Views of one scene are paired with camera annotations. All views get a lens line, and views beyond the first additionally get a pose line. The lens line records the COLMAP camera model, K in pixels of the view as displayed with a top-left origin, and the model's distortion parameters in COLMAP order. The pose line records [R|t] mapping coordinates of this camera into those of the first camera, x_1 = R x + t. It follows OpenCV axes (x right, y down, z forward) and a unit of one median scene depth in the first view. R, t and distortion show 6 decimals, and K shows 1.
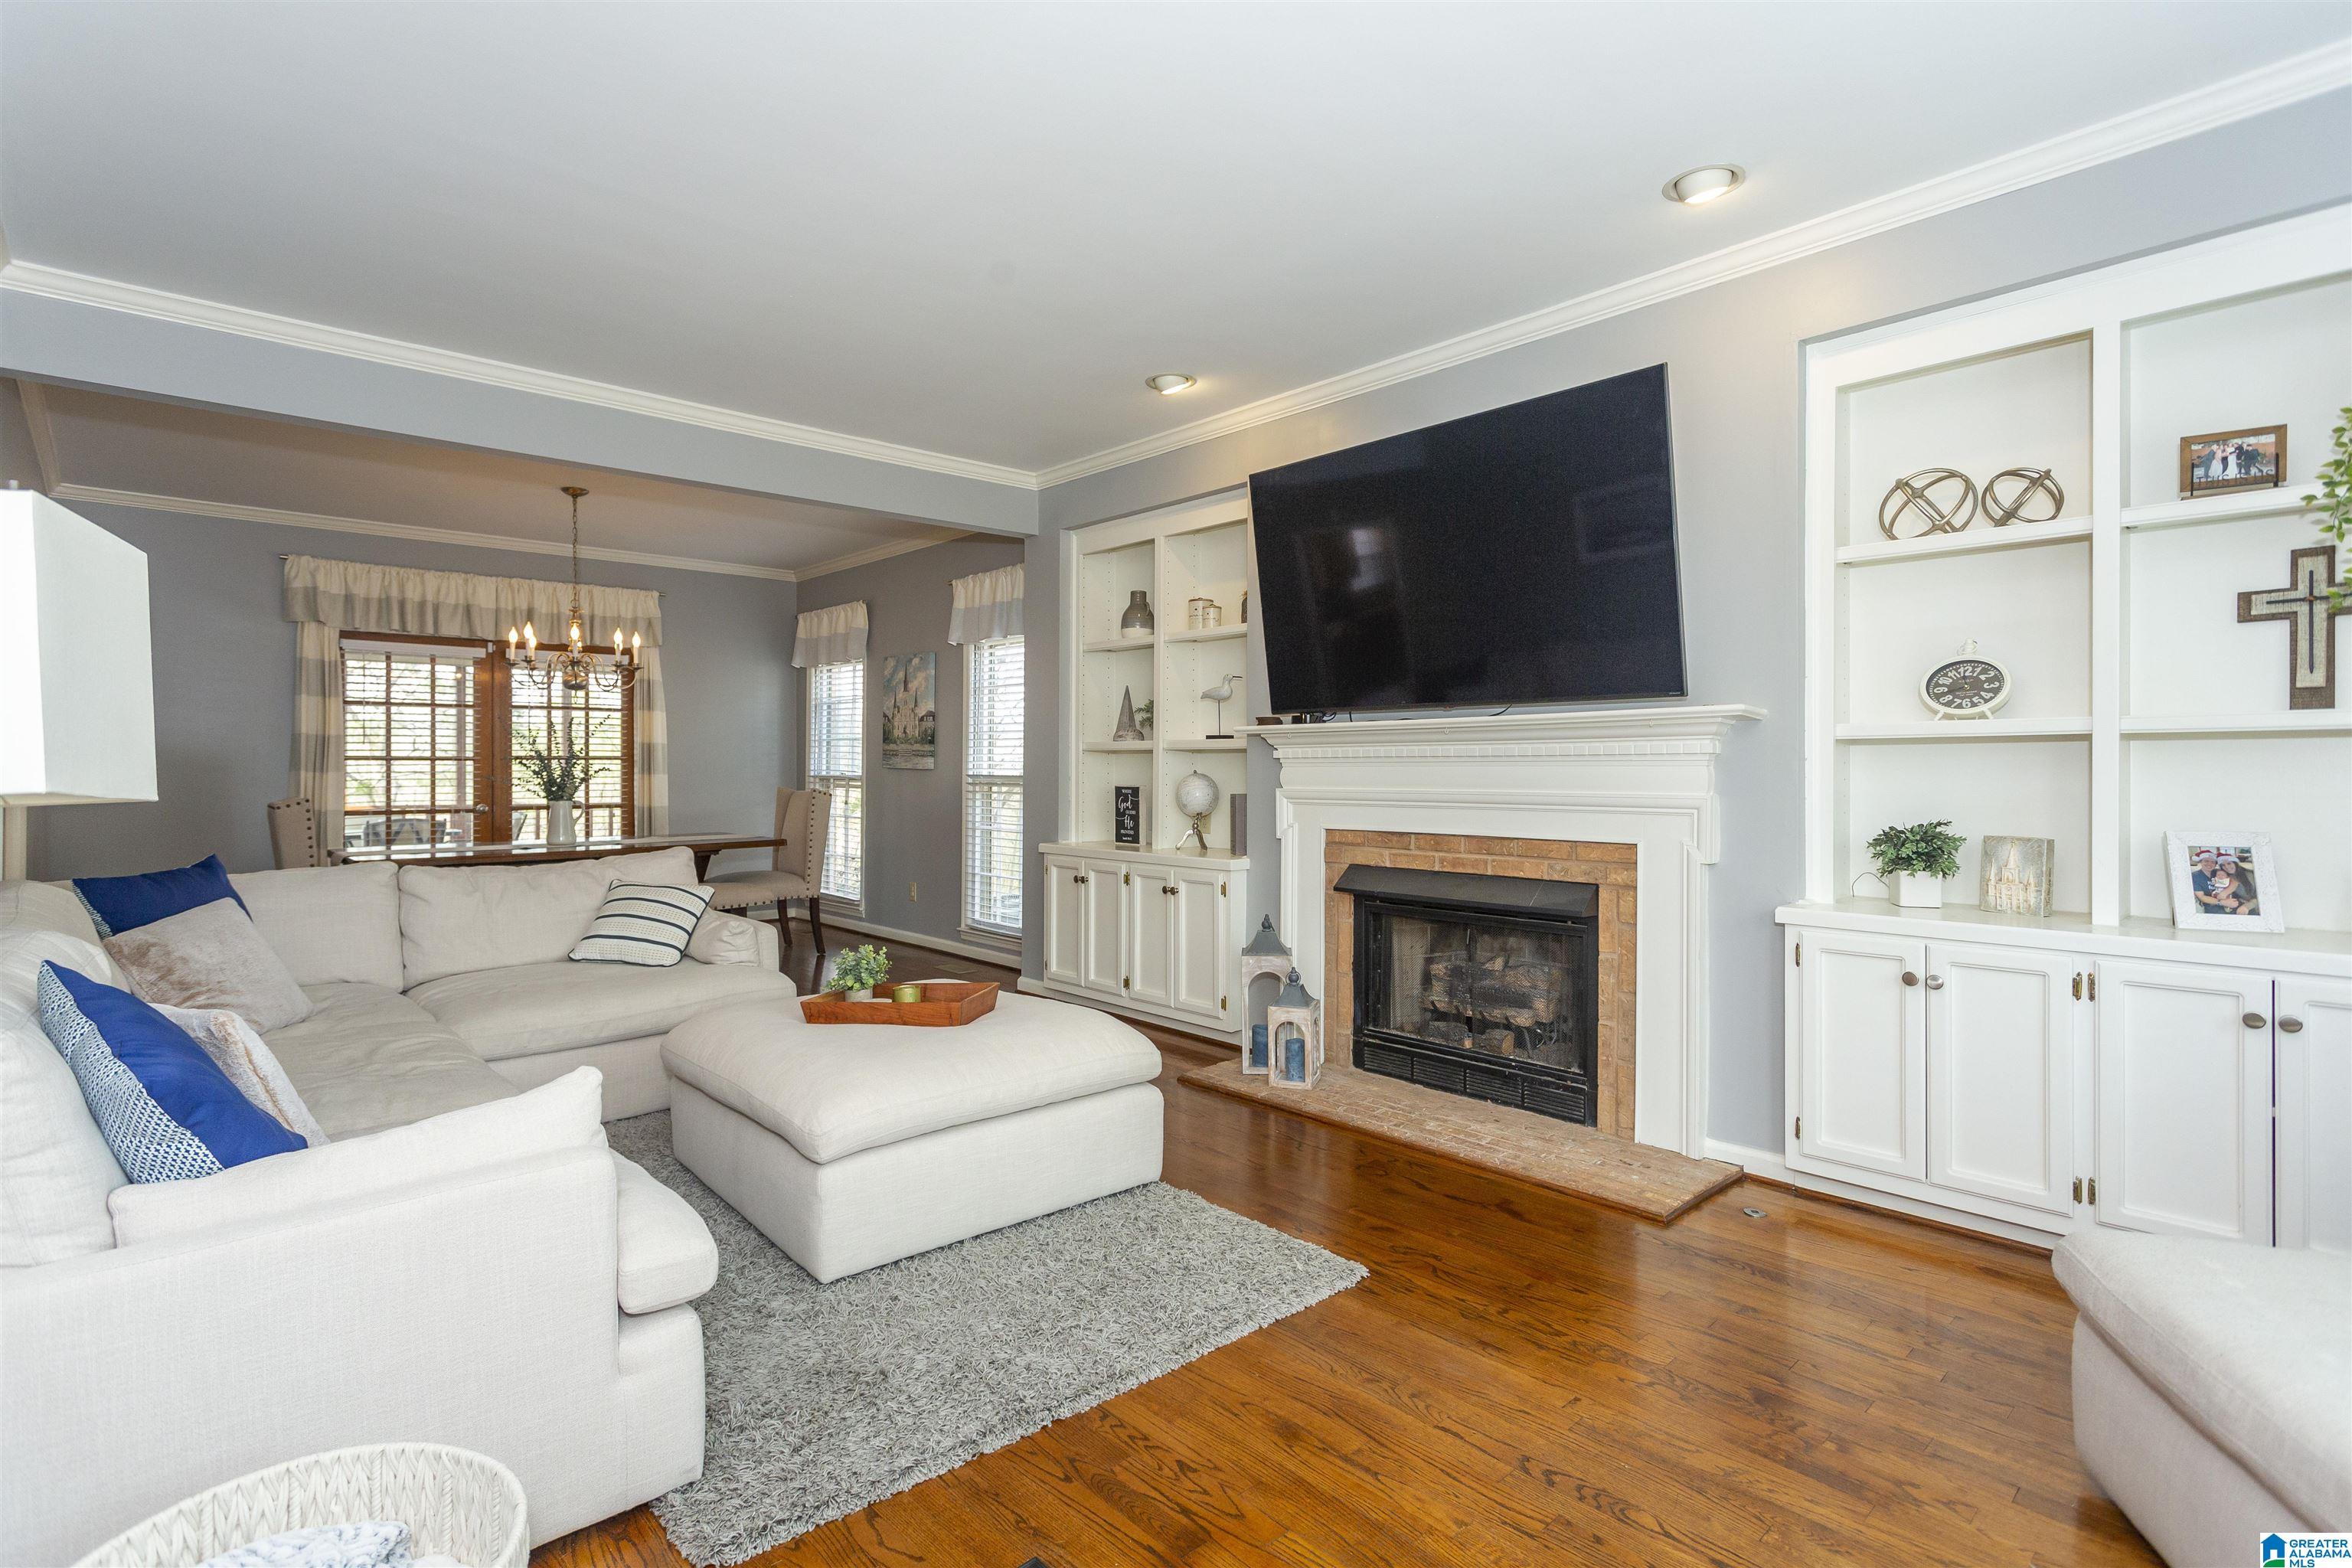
lens RADIAL K [[1110.3, 0, 1169.2], [0, 1110.3, 774.8], [0, 0, 1]] dist [-0.000366, 0.000822]
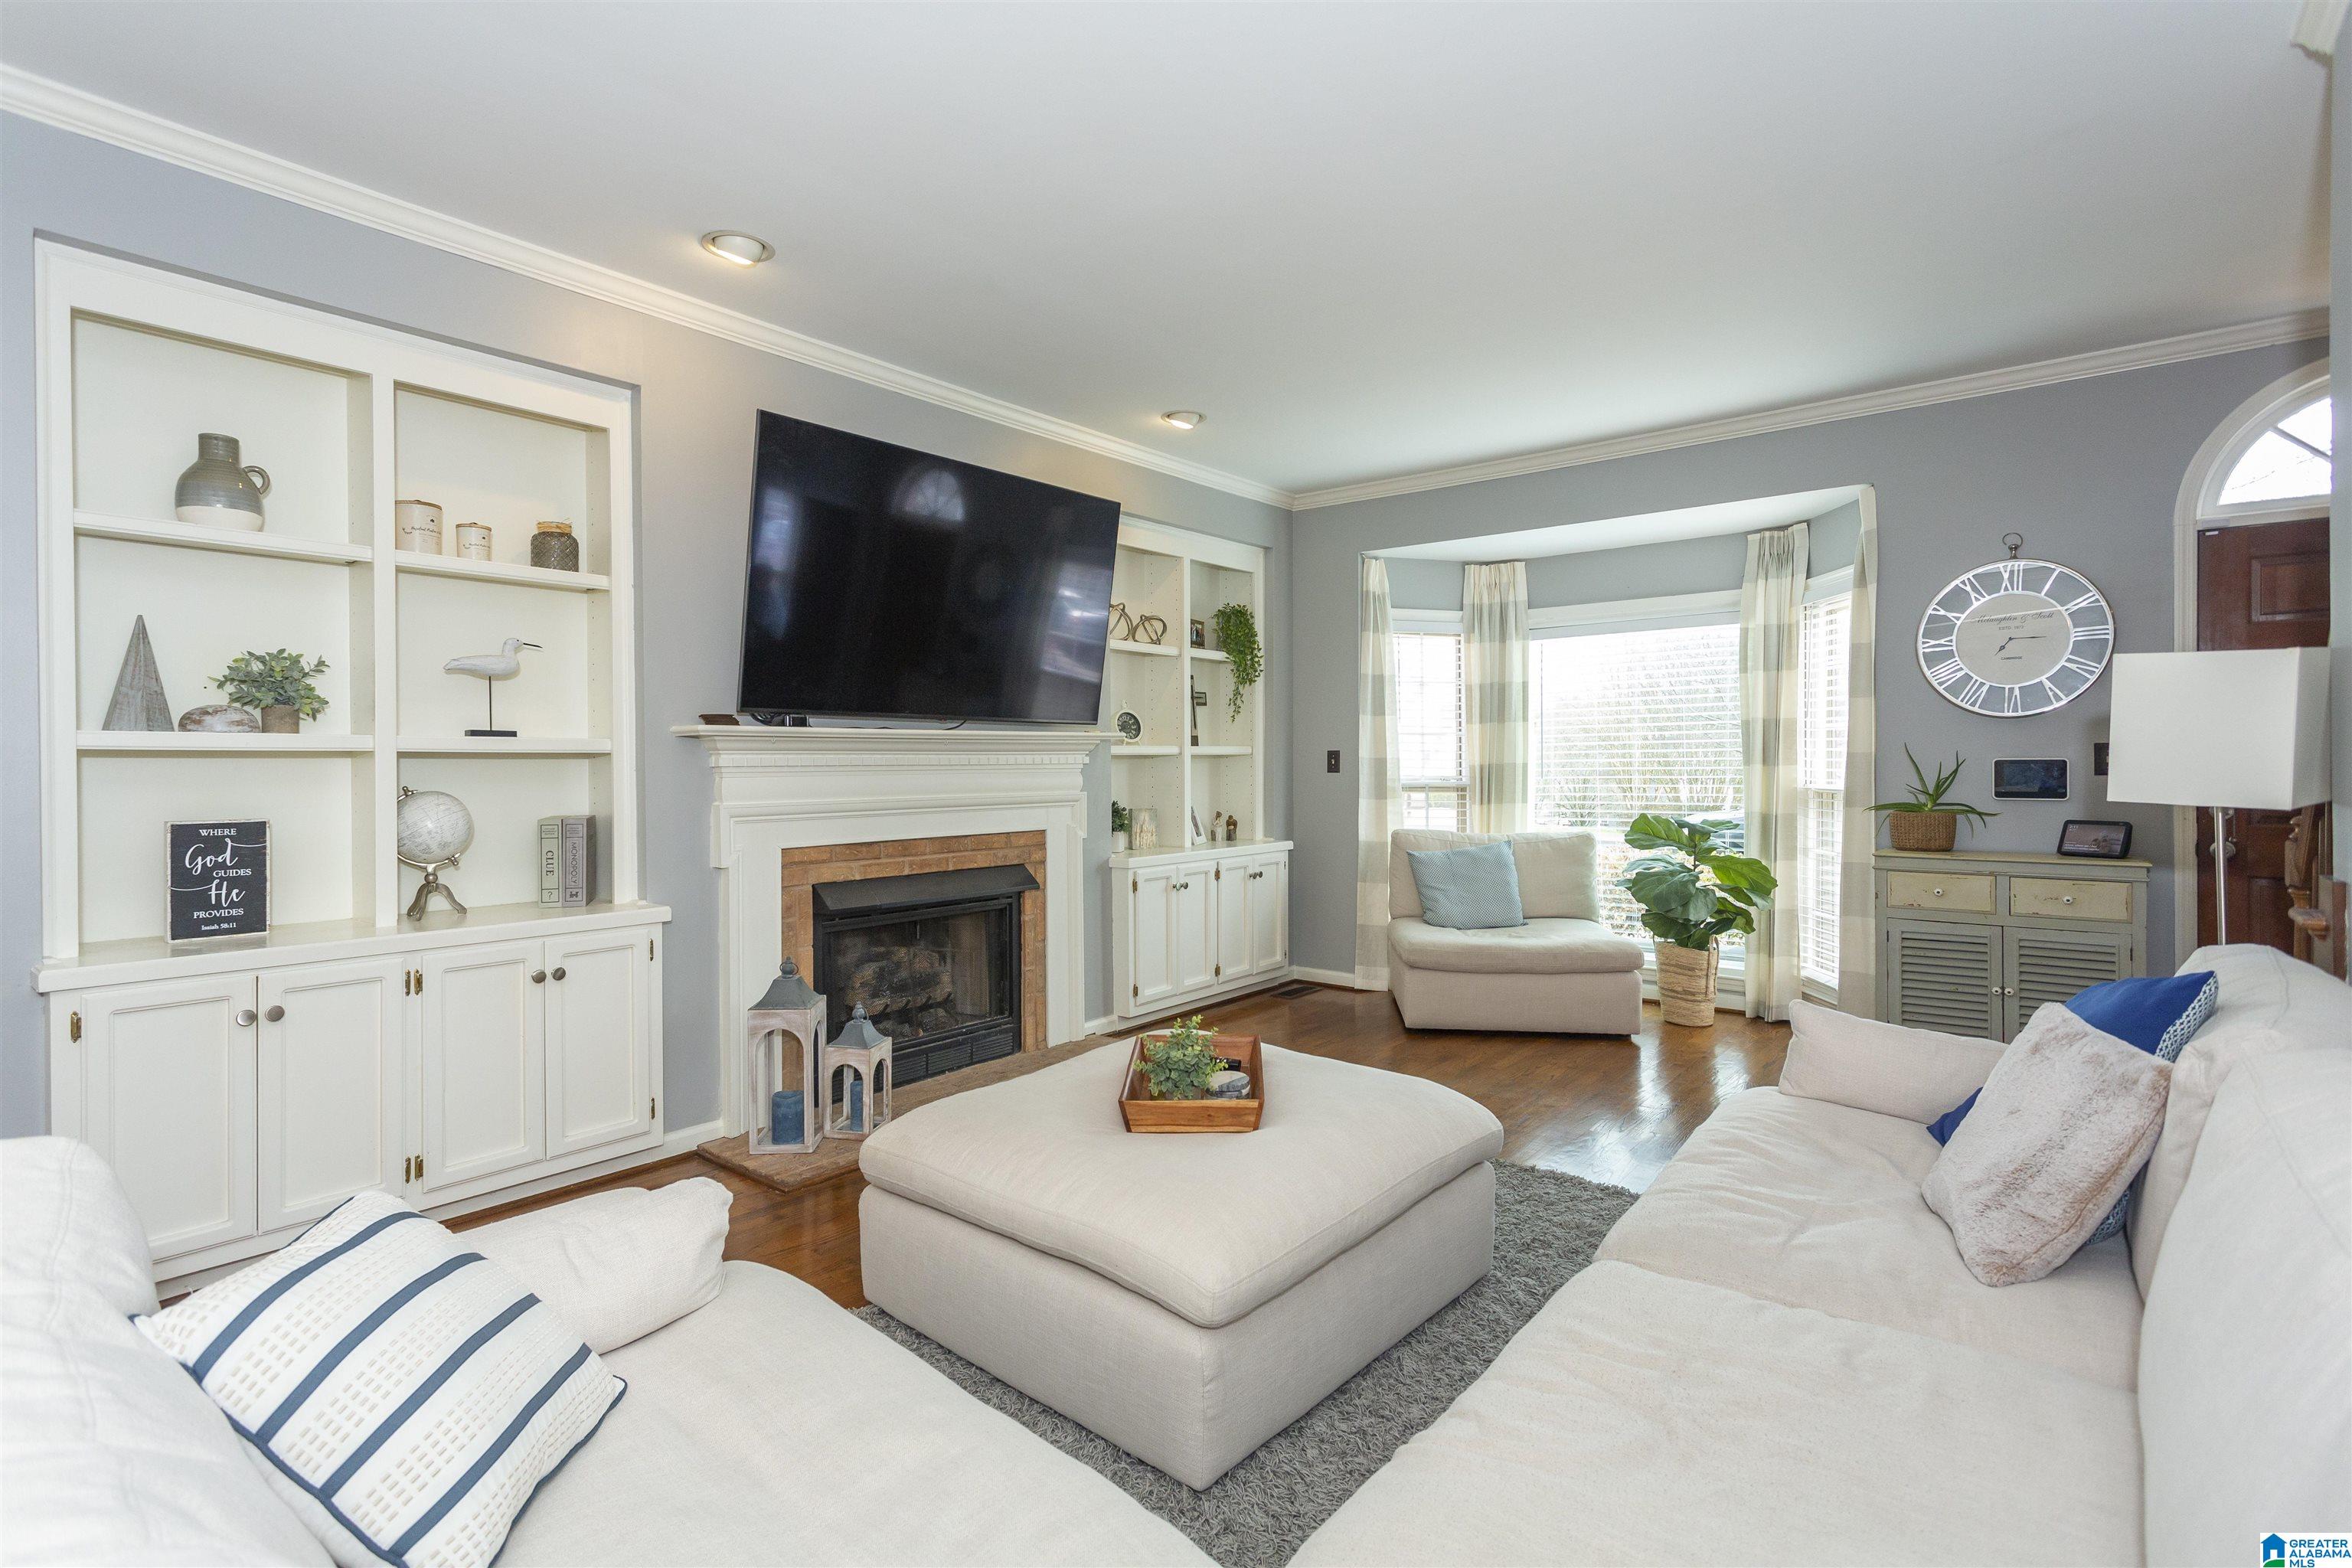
lens RADIAL K [[1110.3, 0, 1186.2], [0, 1110.3, 780.6], [0, 0, 1]] dist [-0.000366, 0.000822]
pose [[-0.144798, -0.006115, 0.989442, -0.759231], [0.019982, 0.999759, 0.009103, -0.005941], [-0.989259, 0.021089, -0.144641, 0.813579]]
